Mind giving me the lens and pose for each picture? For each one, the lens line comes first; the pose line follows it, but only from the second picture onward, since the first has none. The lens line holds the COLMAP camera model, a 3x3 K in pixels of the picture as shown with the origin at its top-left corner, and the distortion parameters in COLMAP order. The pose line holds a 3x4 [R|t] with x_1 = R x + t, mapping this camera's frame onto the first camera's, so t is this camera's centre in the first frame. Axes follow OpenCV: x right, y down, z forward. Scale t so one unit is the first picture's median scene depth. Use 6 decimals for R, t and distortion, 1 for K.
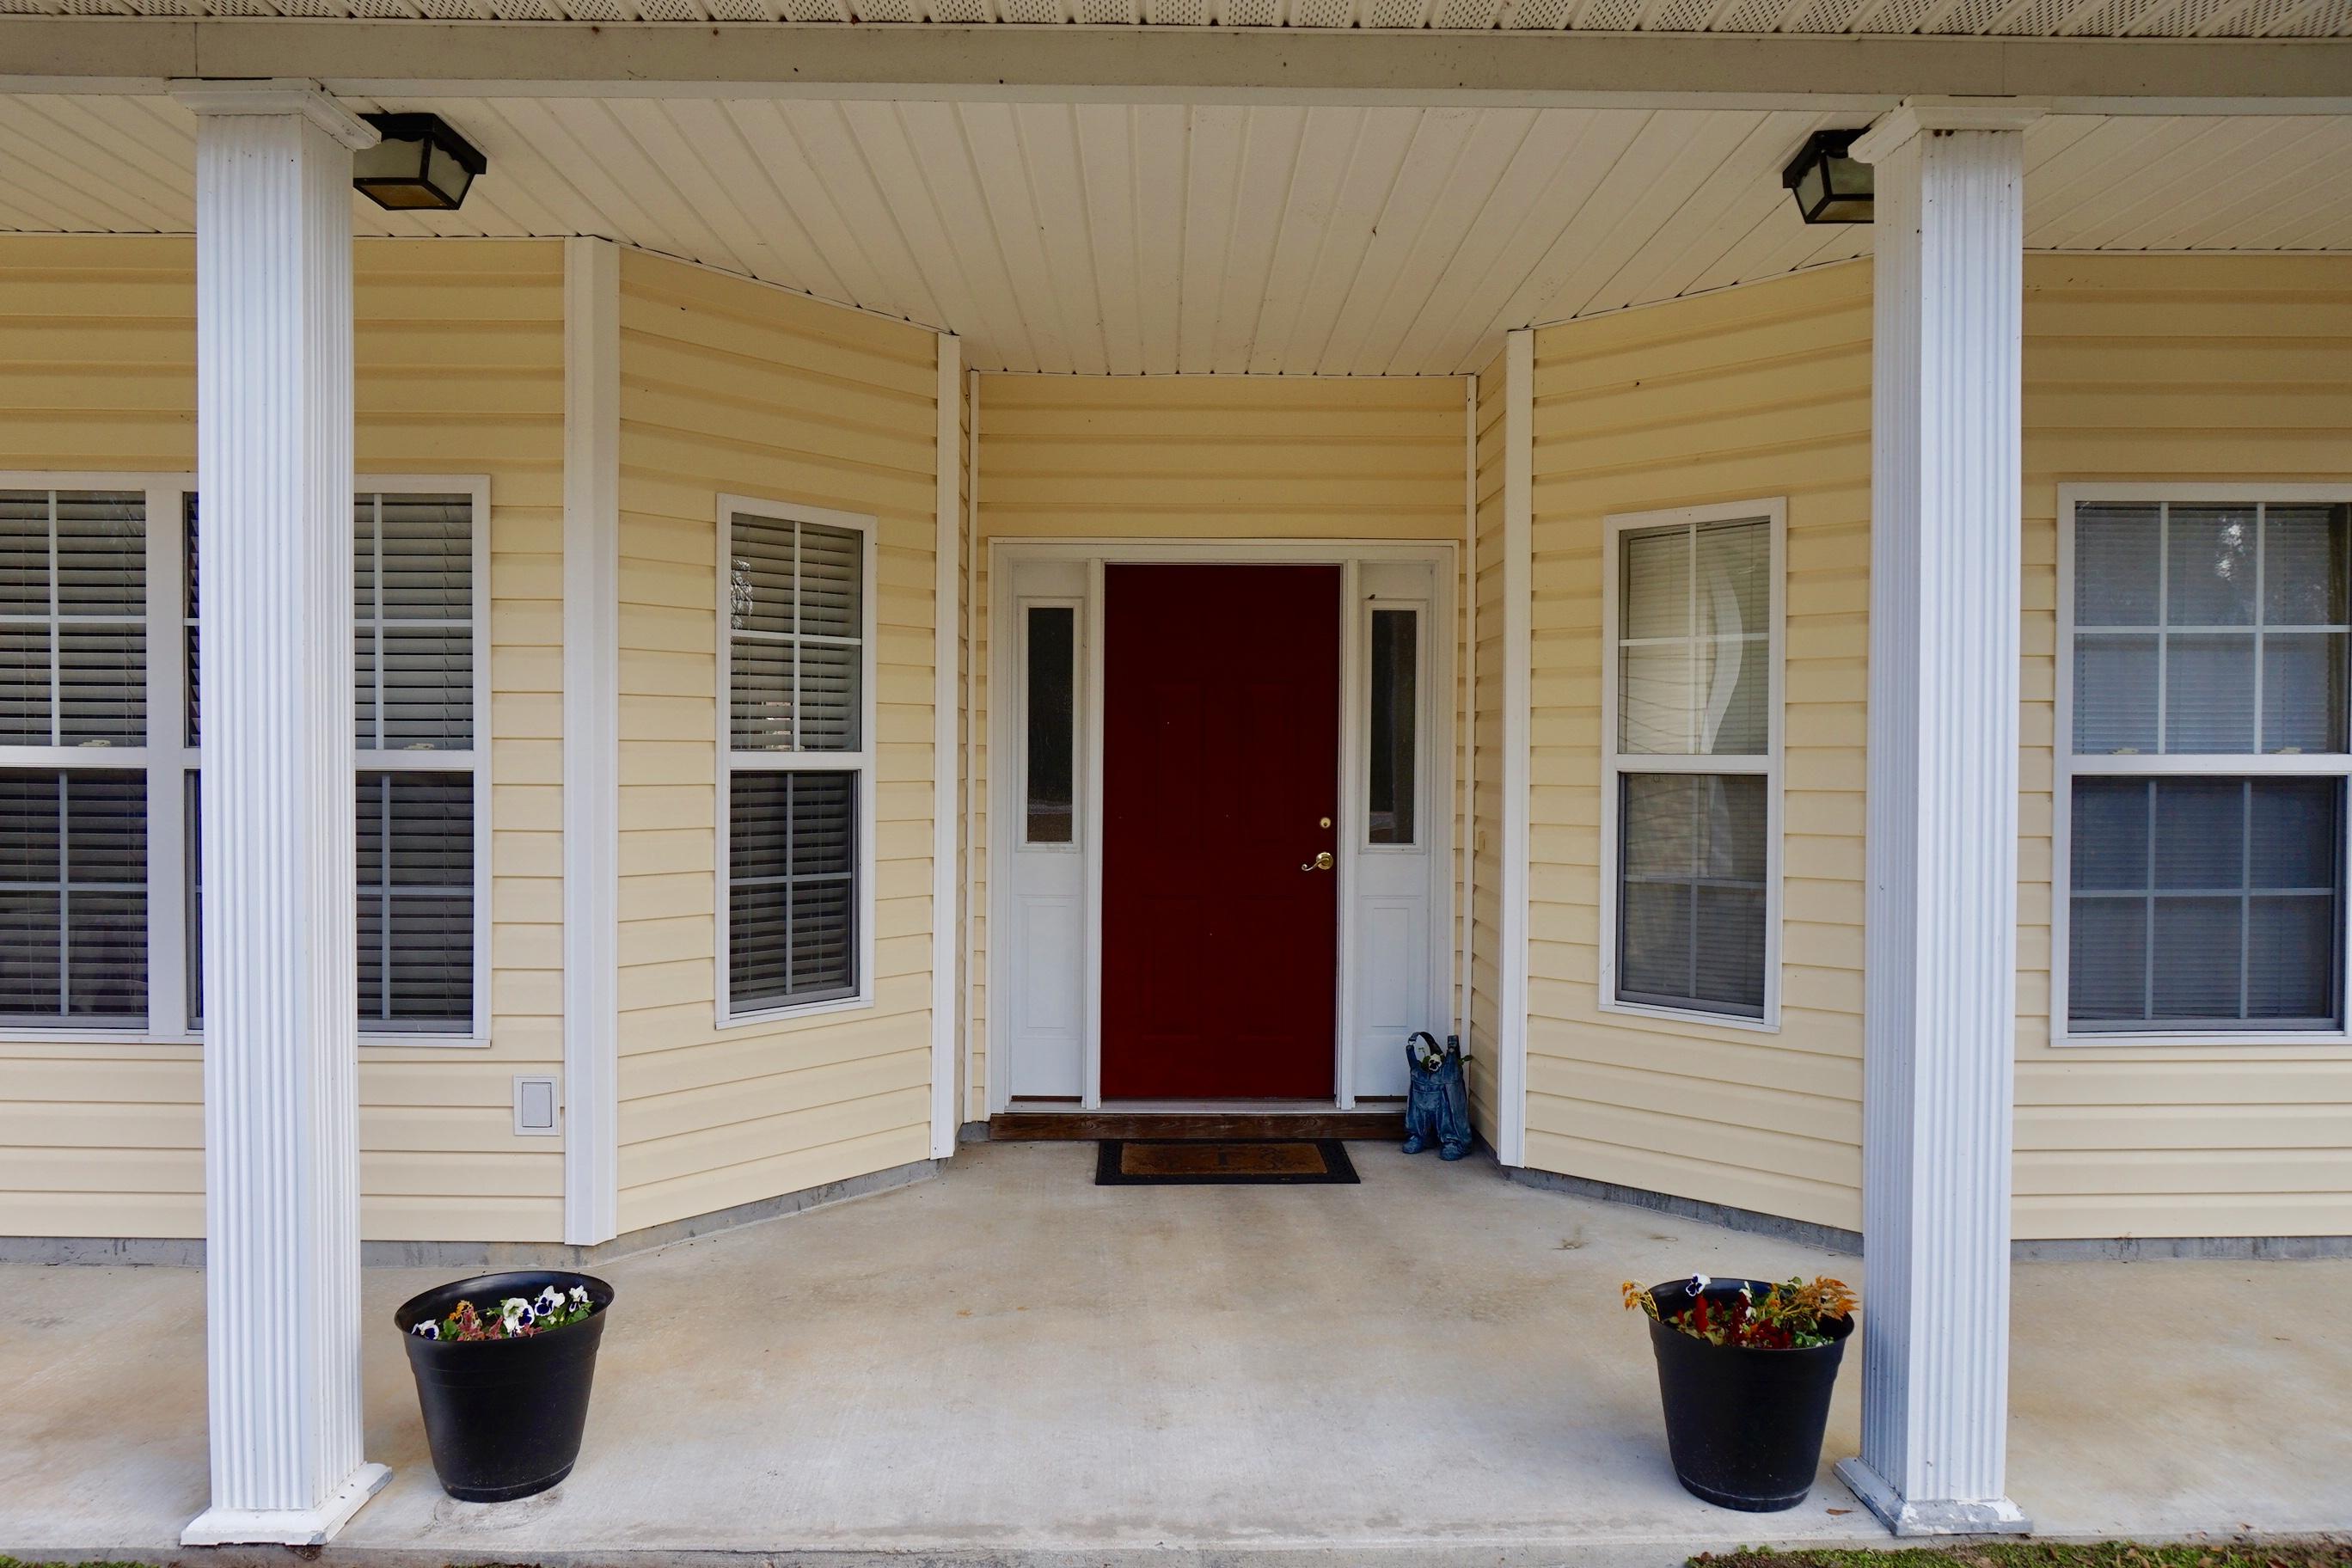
lens RADIAL K [[1600.9, 0, 1164.1], [0, 1600.9, 779.2], [0, 0, 1]] dist [-0.024738, 0.018325]
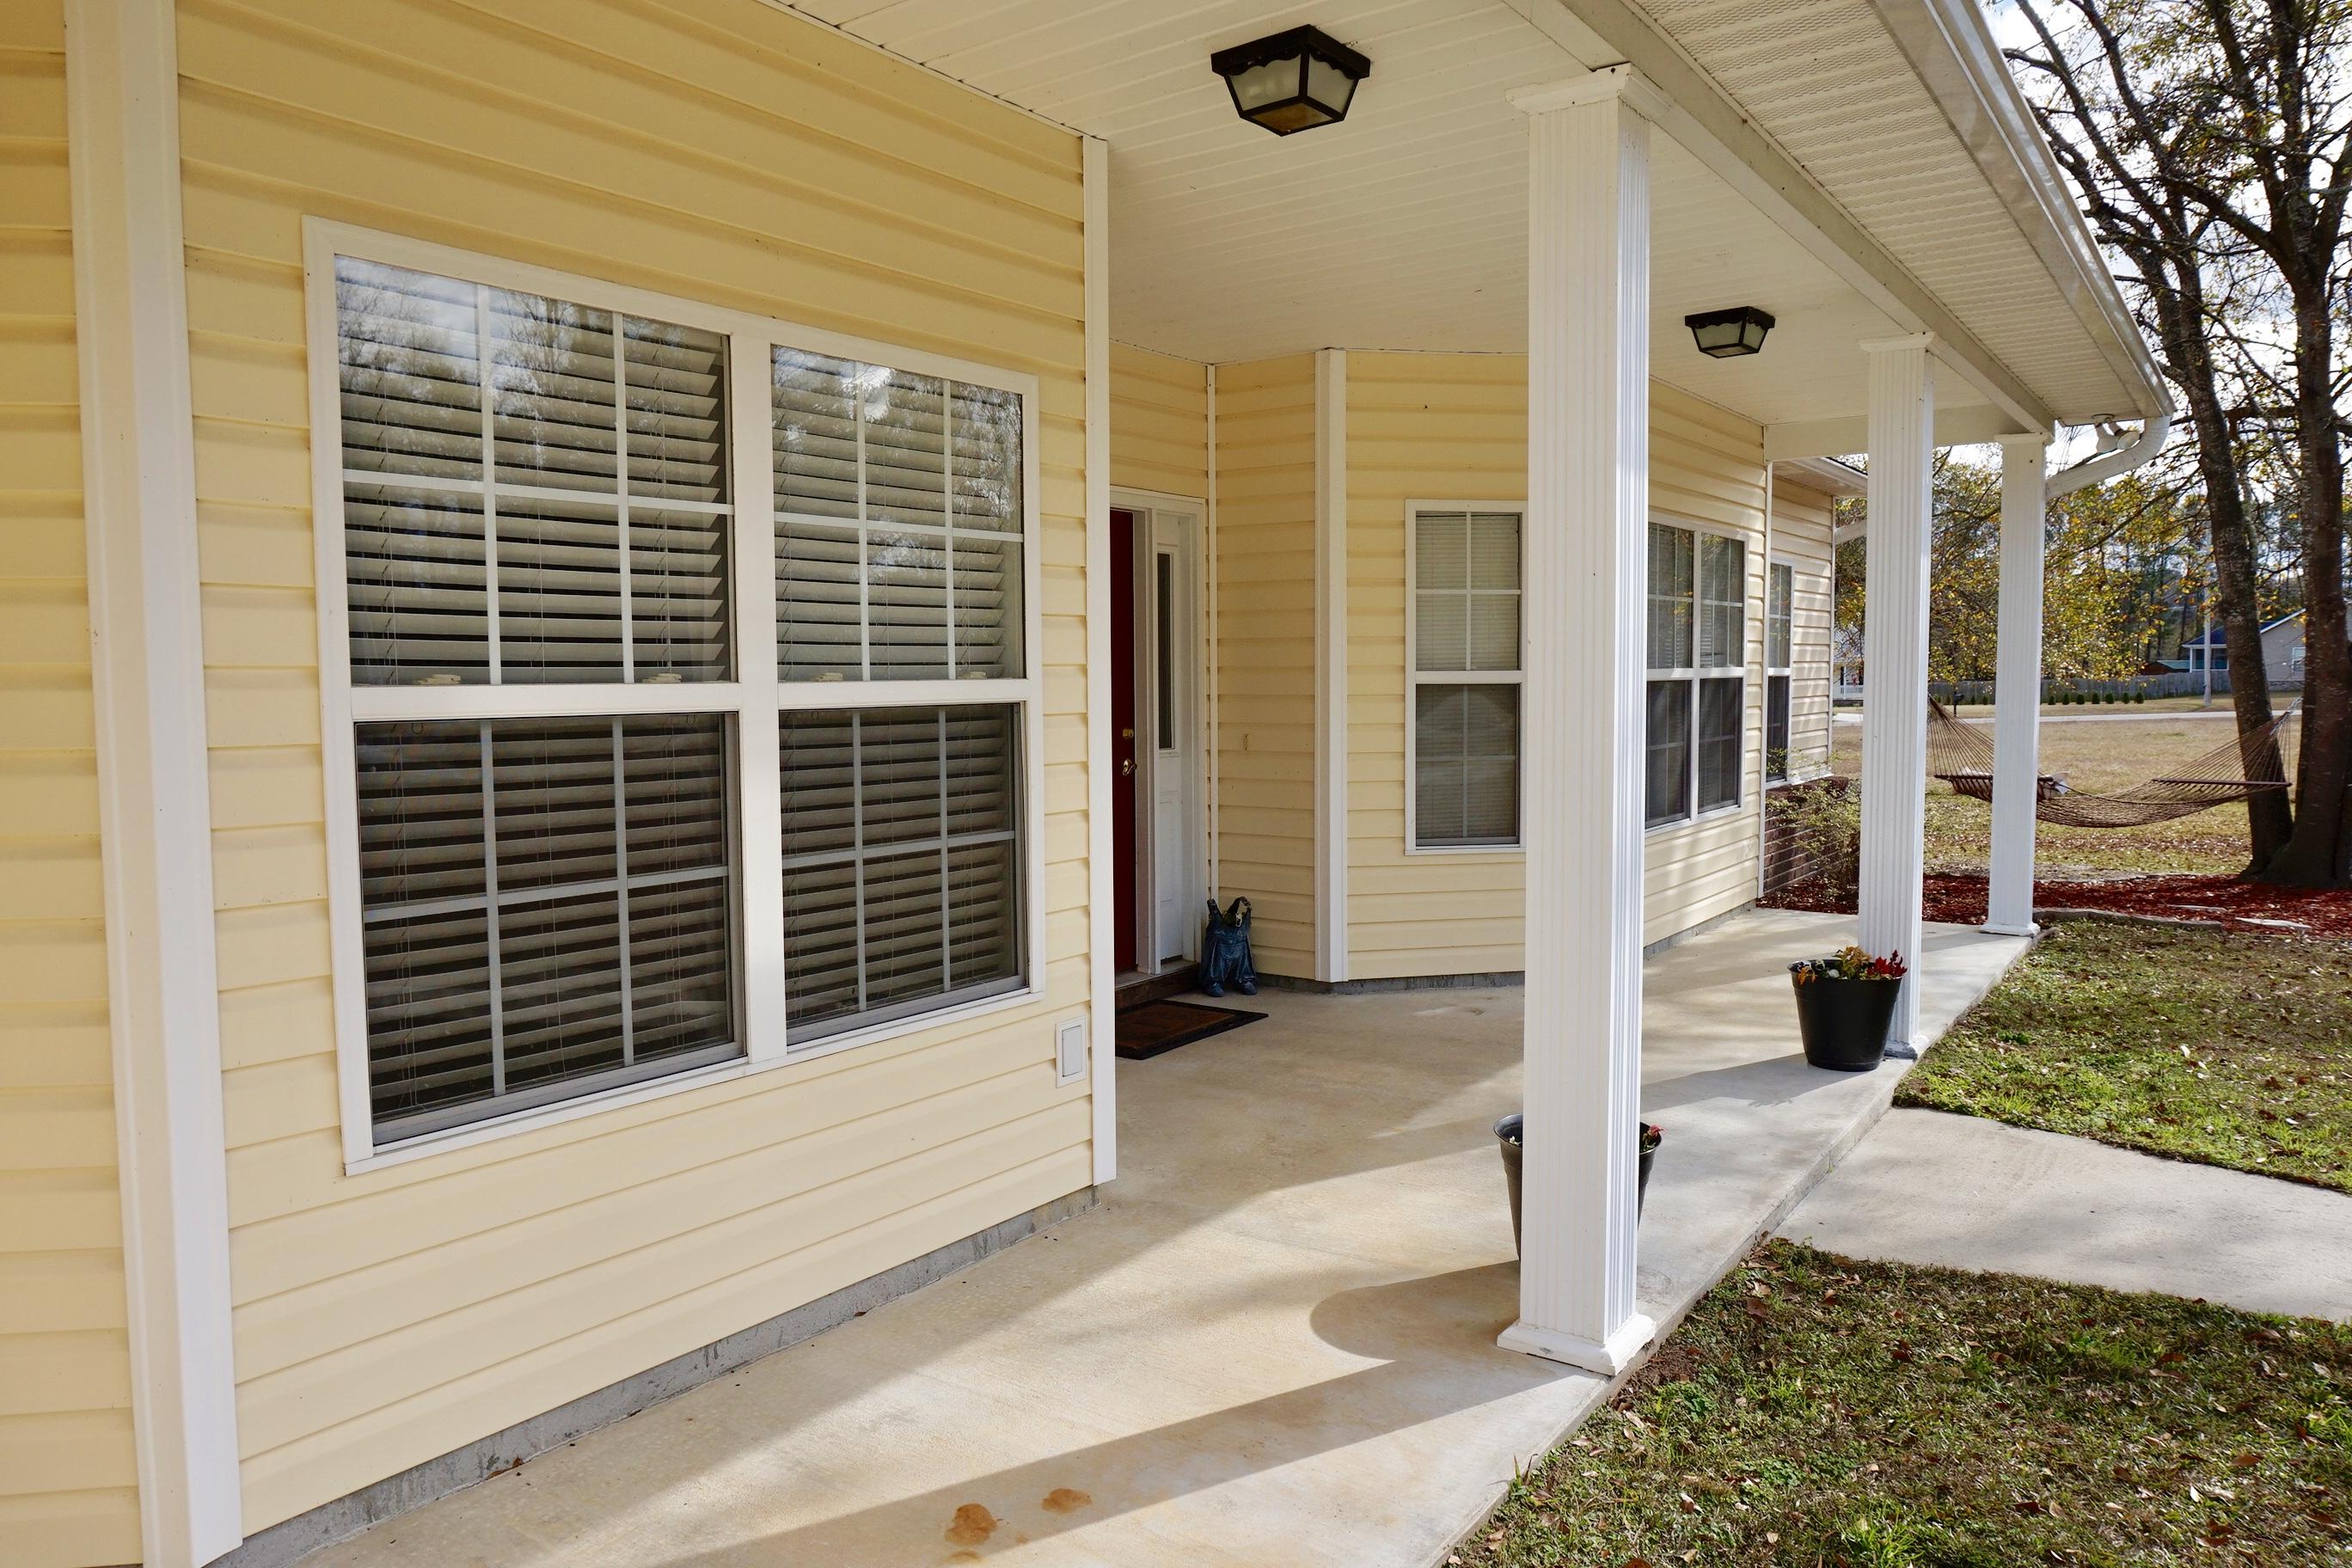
lens RADIAL K [[1600.9, 0, 1180.7], [0, 1600.9, 775.3], [0, 0, 1]] dist [-0.024738, 0.018325]
pose [[0.590944, -0.062087, 0.804320, -0.954166], [0.020854, 0.997876, 0.061706, -0.016085], [-0.806443, -0.019692, 0.590984, 0.328995]]
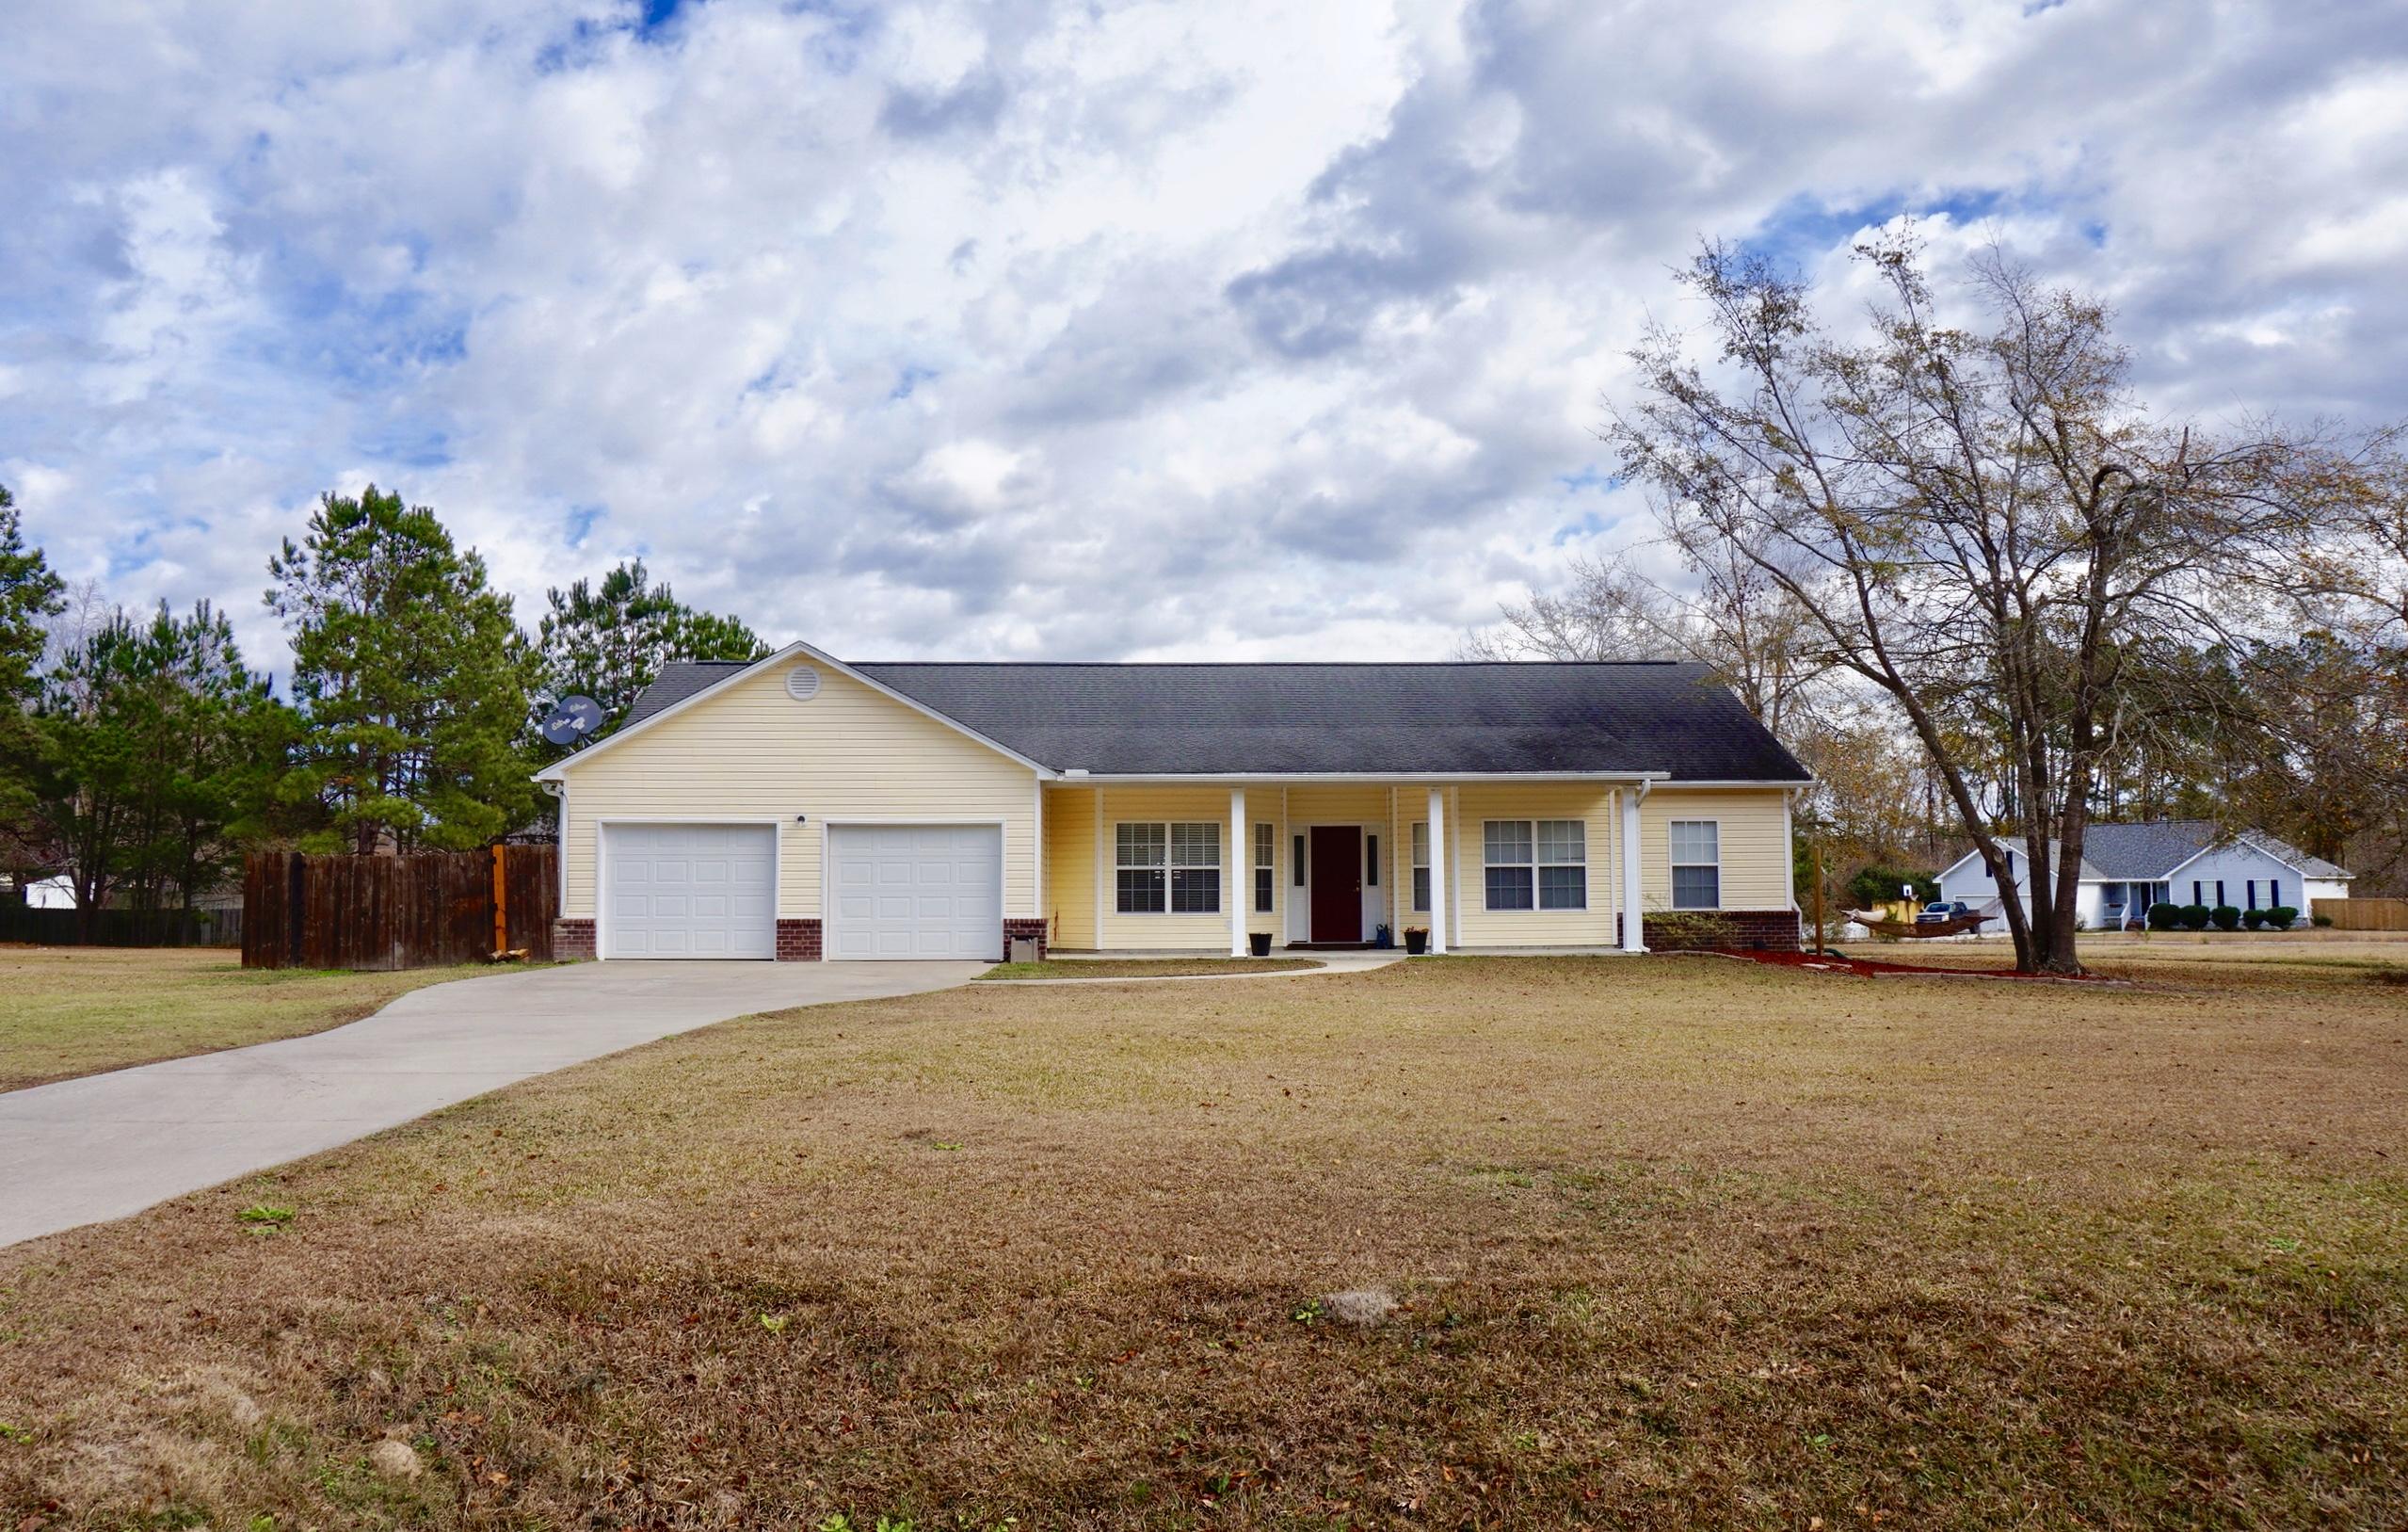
lens RADIAL K [[1712.0, 0, 1211.6], [0, 1712.0, 751.9], [0, 0, 1]] dist [-0.033884, 0.001304]
pose [[0.999223, -0.007551, 0.038691, -0.605737], [0.011168, 0.995496, -0.094144, 0.137601], [-0.037806, 0.094503, 0.994806, -4.666310]]
